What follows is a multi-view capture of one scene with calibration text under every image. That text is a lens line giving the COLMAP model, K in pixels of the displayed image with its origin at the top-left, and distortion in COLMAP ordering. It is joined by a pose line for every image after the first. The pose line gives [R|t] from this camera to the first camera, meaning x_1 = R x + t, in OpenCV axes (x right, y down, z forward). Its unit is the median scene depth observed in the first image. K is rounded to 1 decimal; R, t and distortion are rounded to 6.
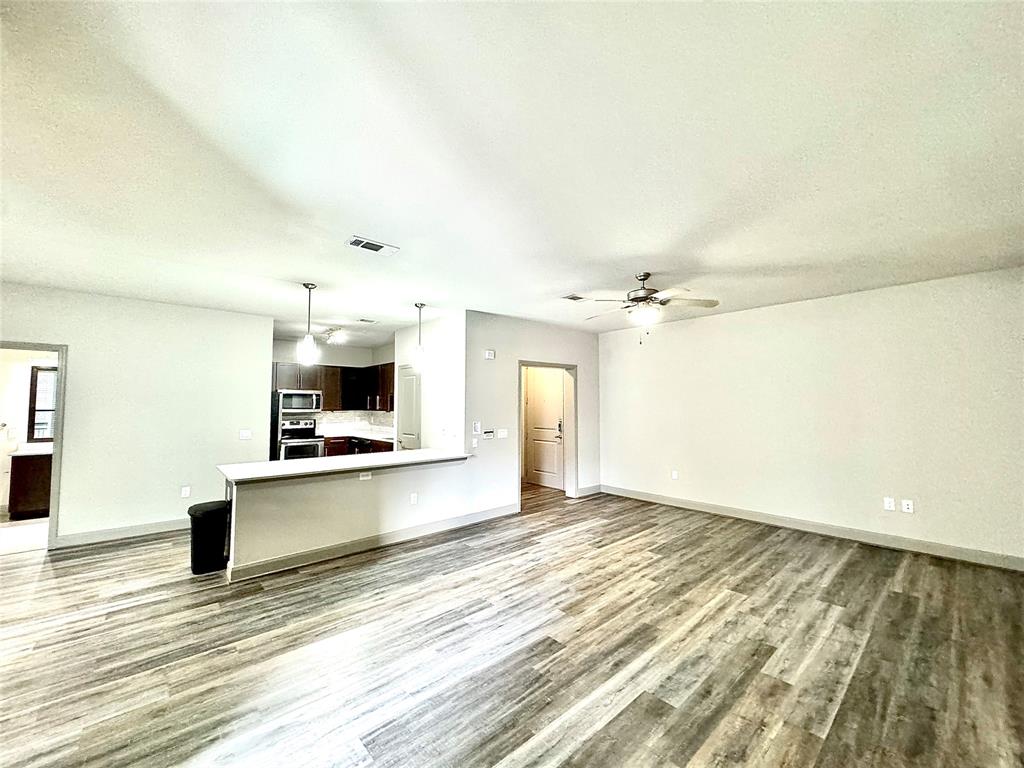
lens RADIAL K [[421.3, 0, 512.0], [0, 421.3, 384.0], [0, 0, 1]] dist [-0.000057, 0.000076]
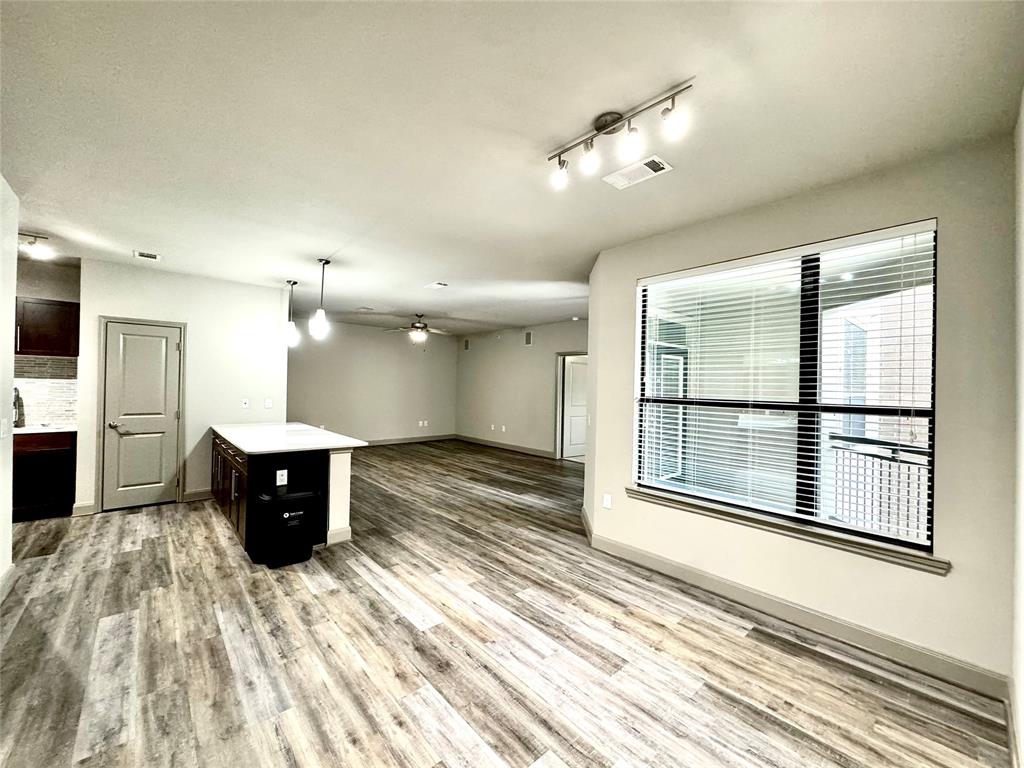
lens RADIAL K [[405.6, 0, 512.0], [0, 405.6, 384.0], [0, 0, 1]] dist [0.000014, 0.000432]
pose [[-0.010869, 0.002359, 0.999938, -2.094898], [-0.073957, 0.997256, -0.003157, 0.028381], [-0.997202, -0.073987, -0.010665, 0.722201]]
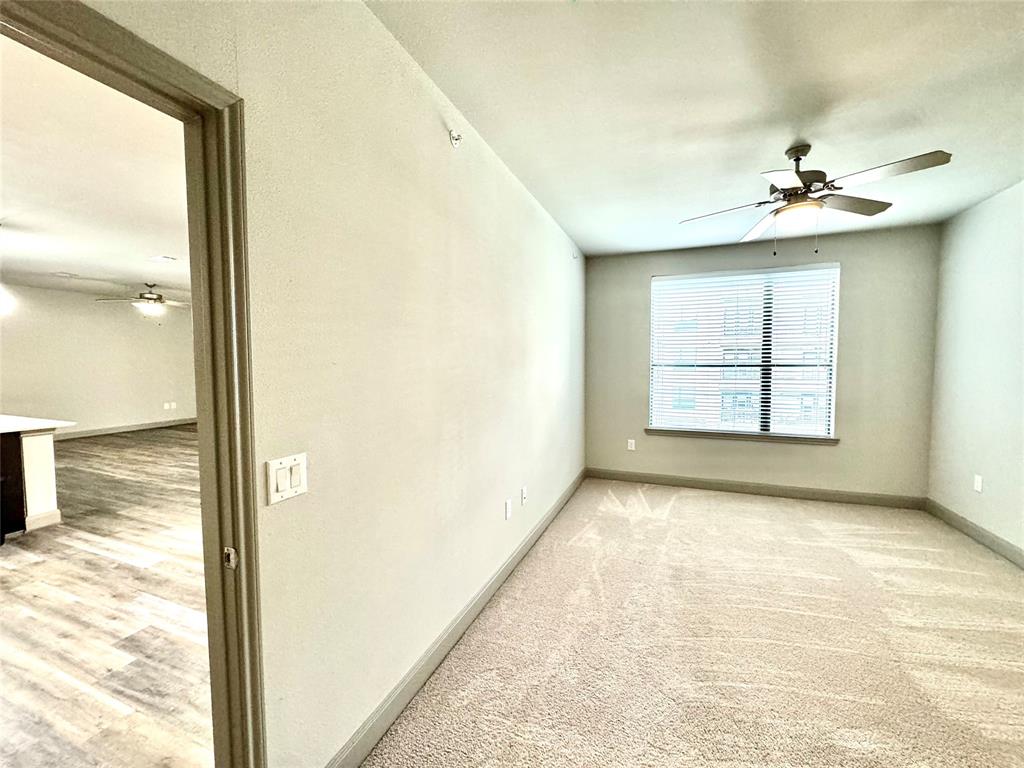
lens RADIAL K [[405.6, 0, 512.0], [0, 405.6, 384.0], [0, 0, 1]] dist [0.000014, 0.000432]
pose [[-0.454685, -0.052520, 0.889102, -2.544703], [-0.045705, 0.998321, 0.035598, 0.014287], [-0.889479, -0.024450, -0.456322, 0.517647]]
